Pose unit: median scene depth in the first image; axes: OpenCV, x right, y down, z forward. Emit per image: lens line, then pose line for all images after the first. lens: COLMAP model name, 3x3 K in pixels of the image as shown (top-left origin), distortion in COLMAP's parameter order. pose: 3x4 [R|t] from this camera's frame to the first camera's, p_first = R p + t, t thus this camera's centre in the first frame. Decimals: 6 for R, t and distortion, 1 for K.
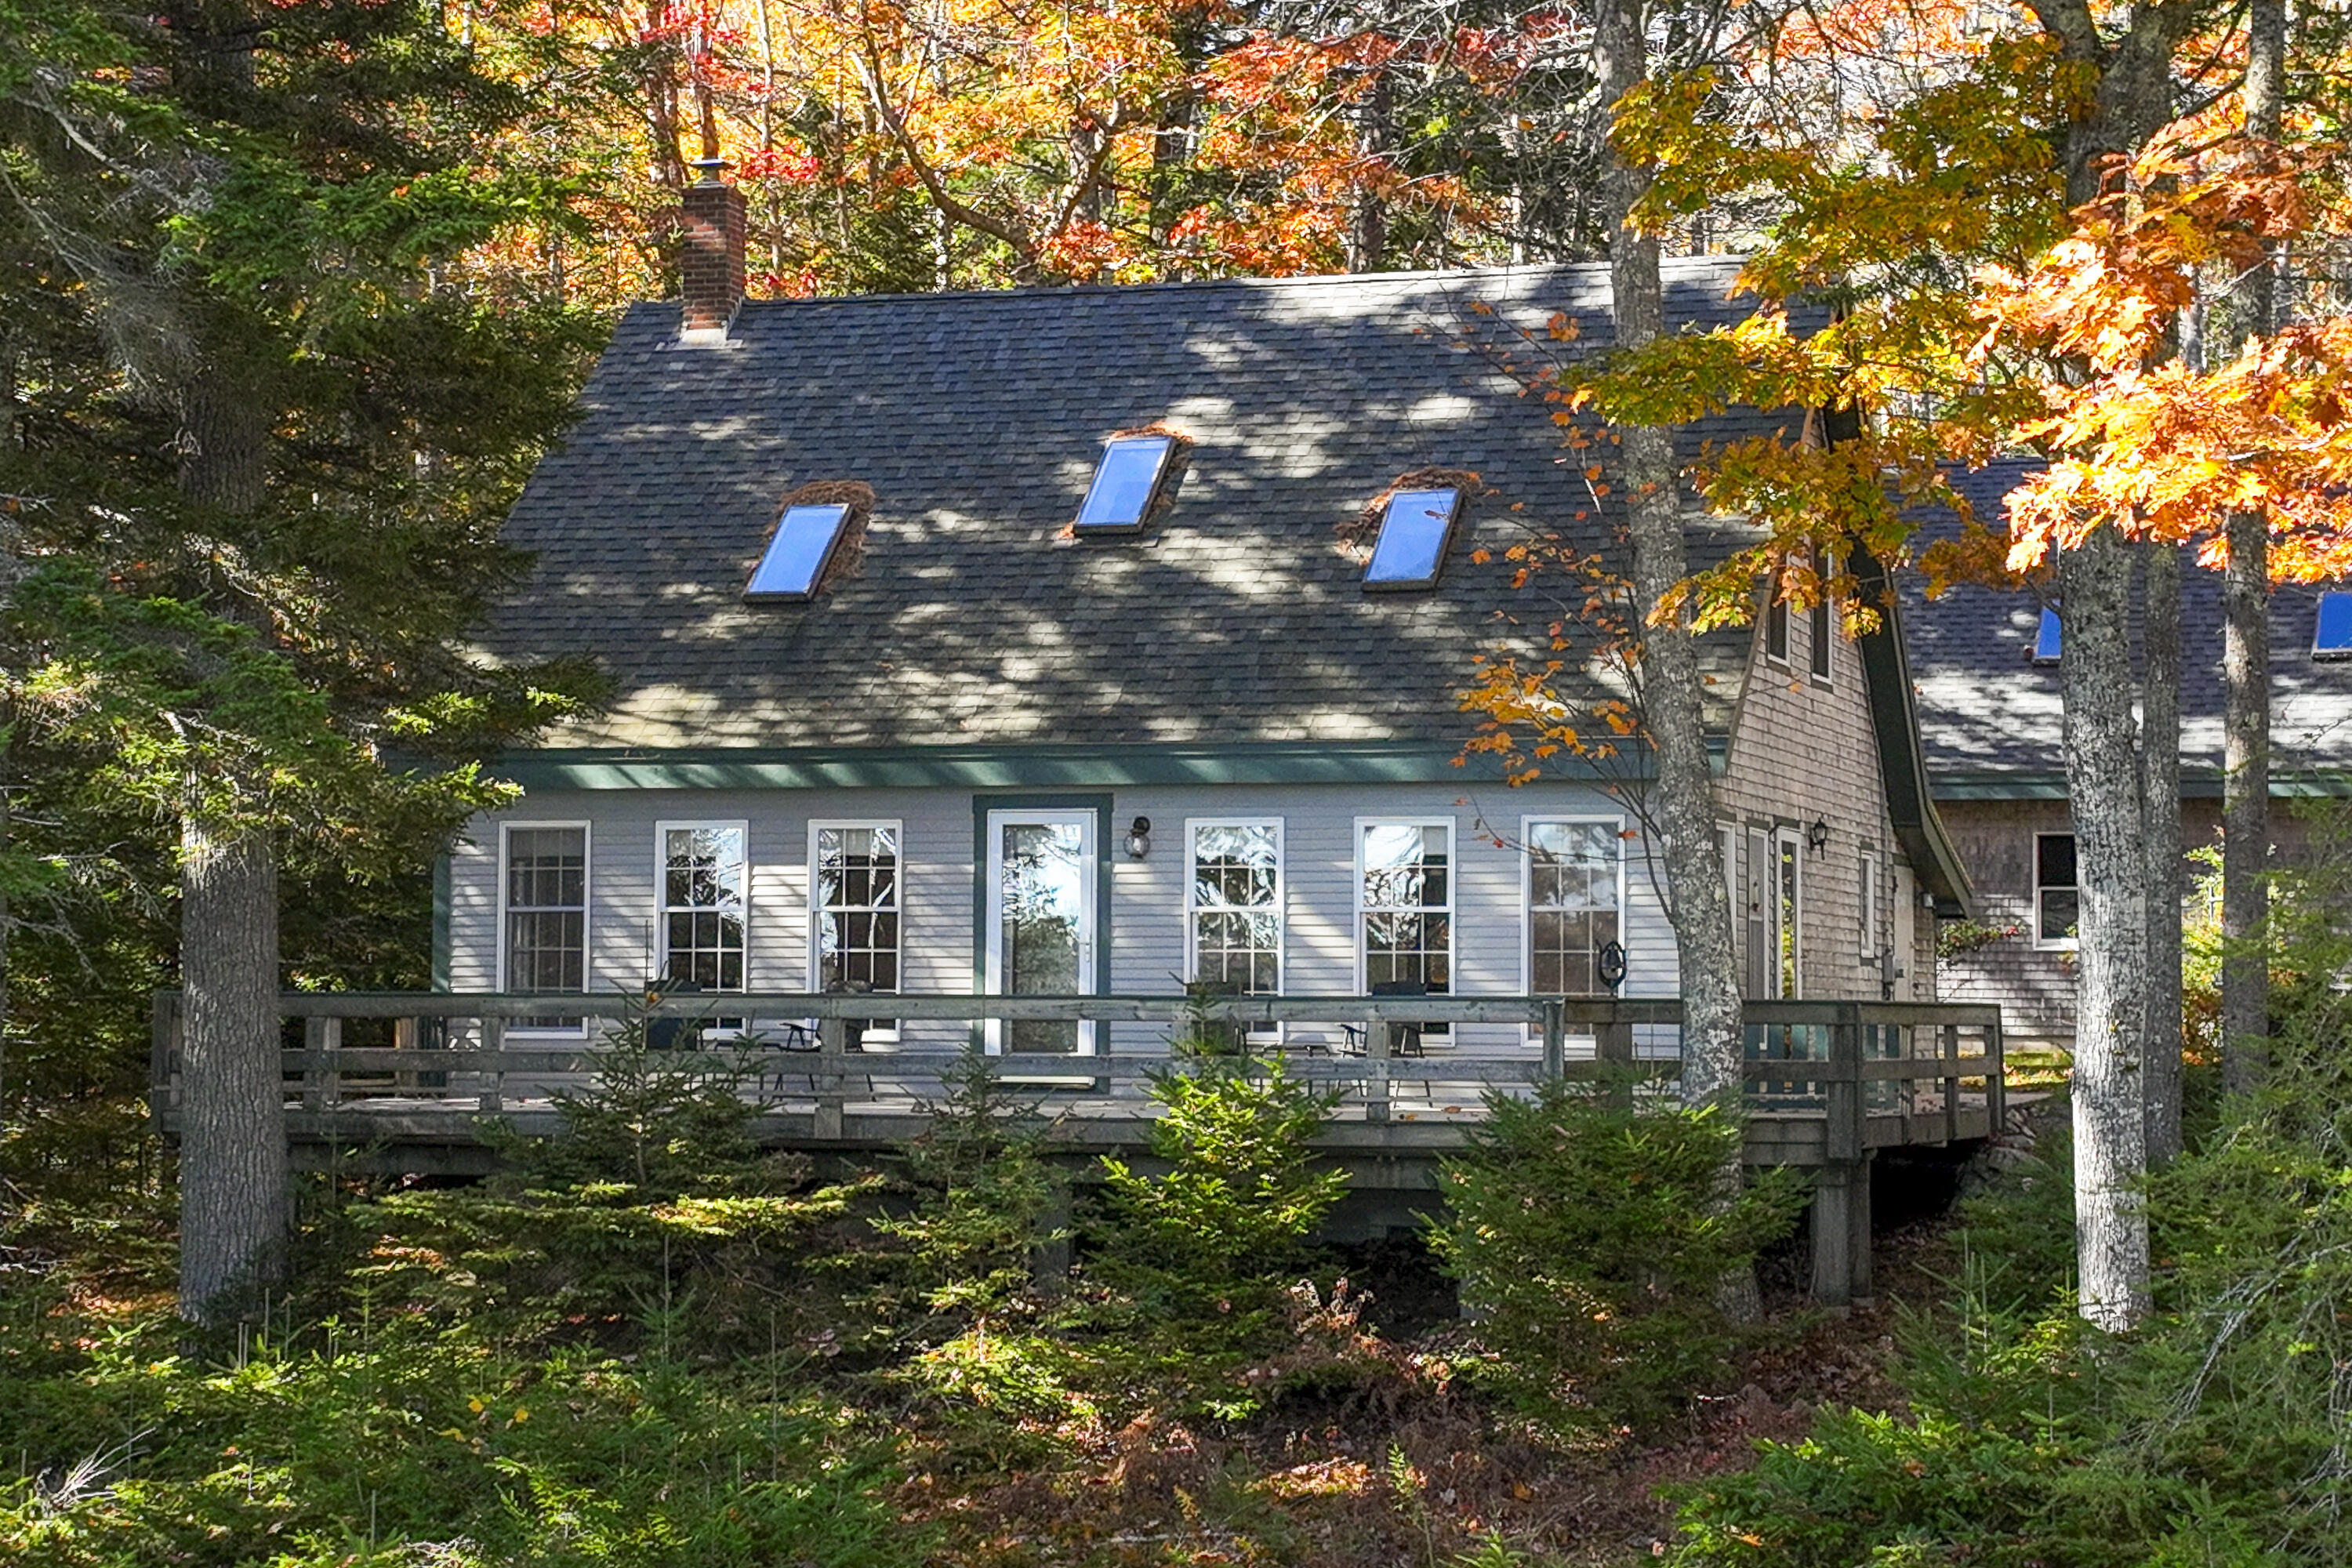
lens RADIAL K [[4840.7, 0, 1190.3], [0, 4840.7, 783.3], [0, 0, 1]] dist [0.306635, 0.000000]
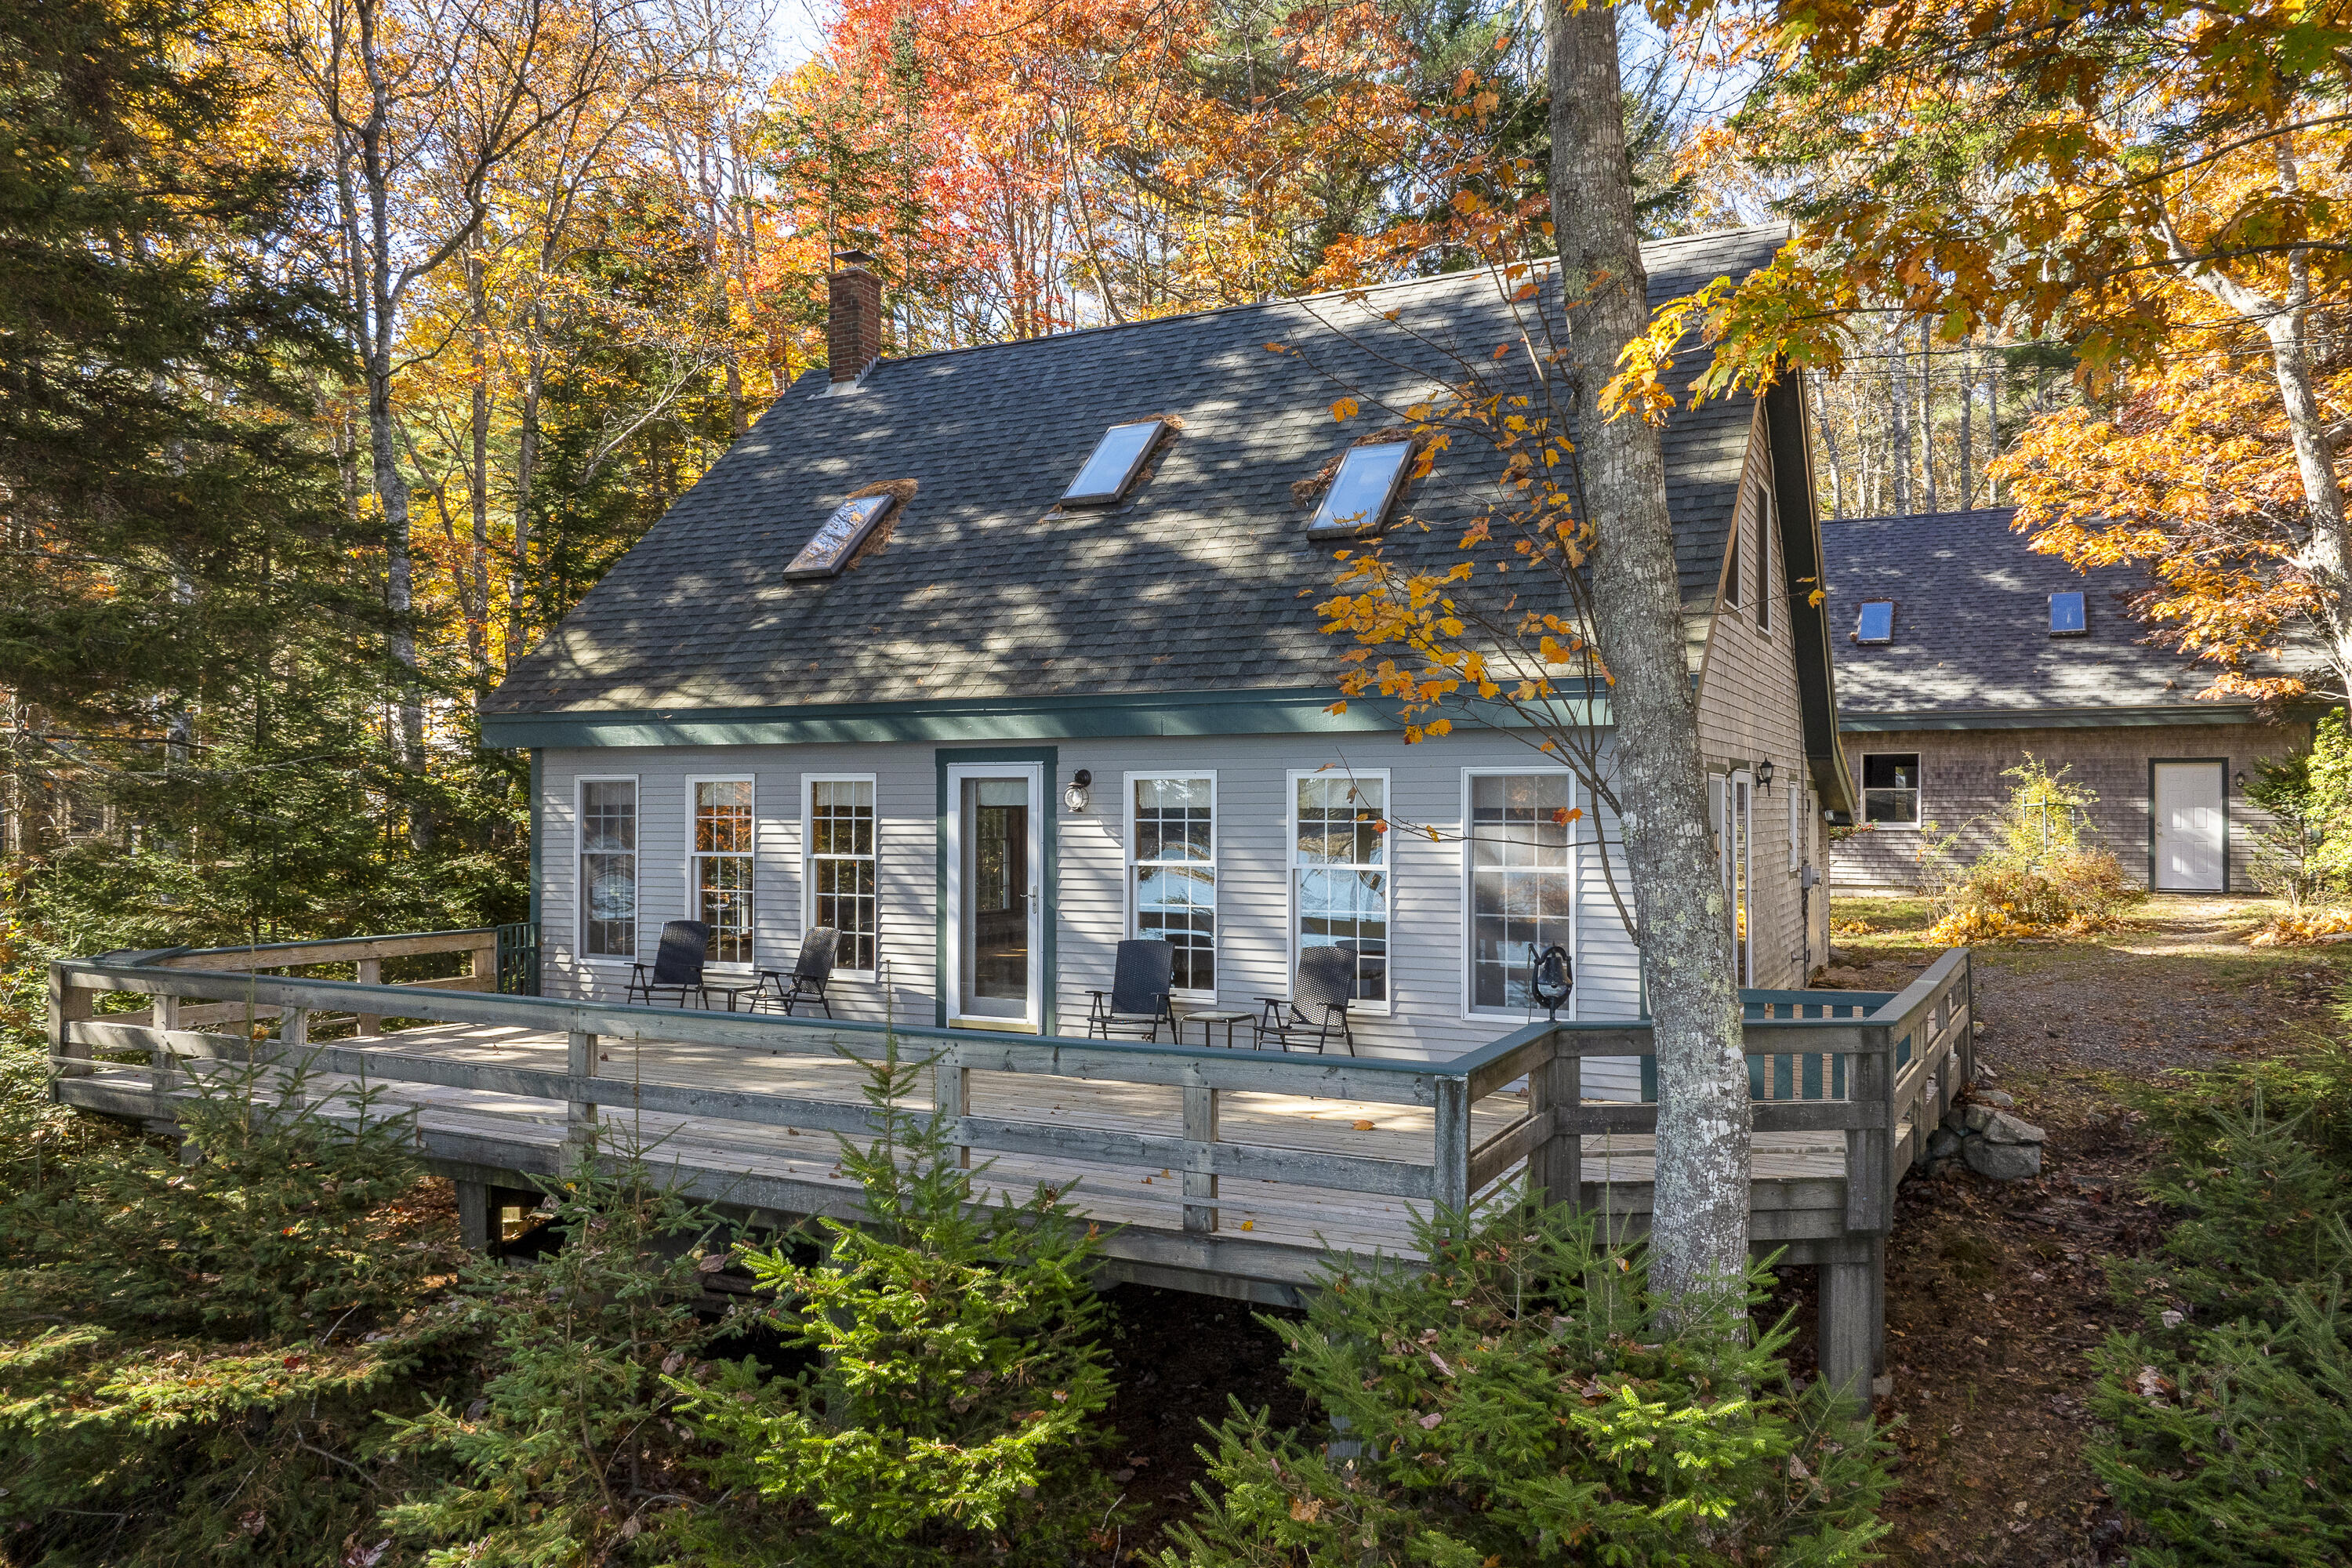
lens RADIAL K [[1741.0, 0, 1151.1], [0, 1741.0, 799.0], [0, 0, 1]] dist [-0.003938, 0.003785]
pose [[0.986906, -0.007619, -0.161115, 0.063760], [0.014370, 0.999065, 0.040776, -0.001614], [0.160653, -0.042557, 0.986093, 0.669800]]
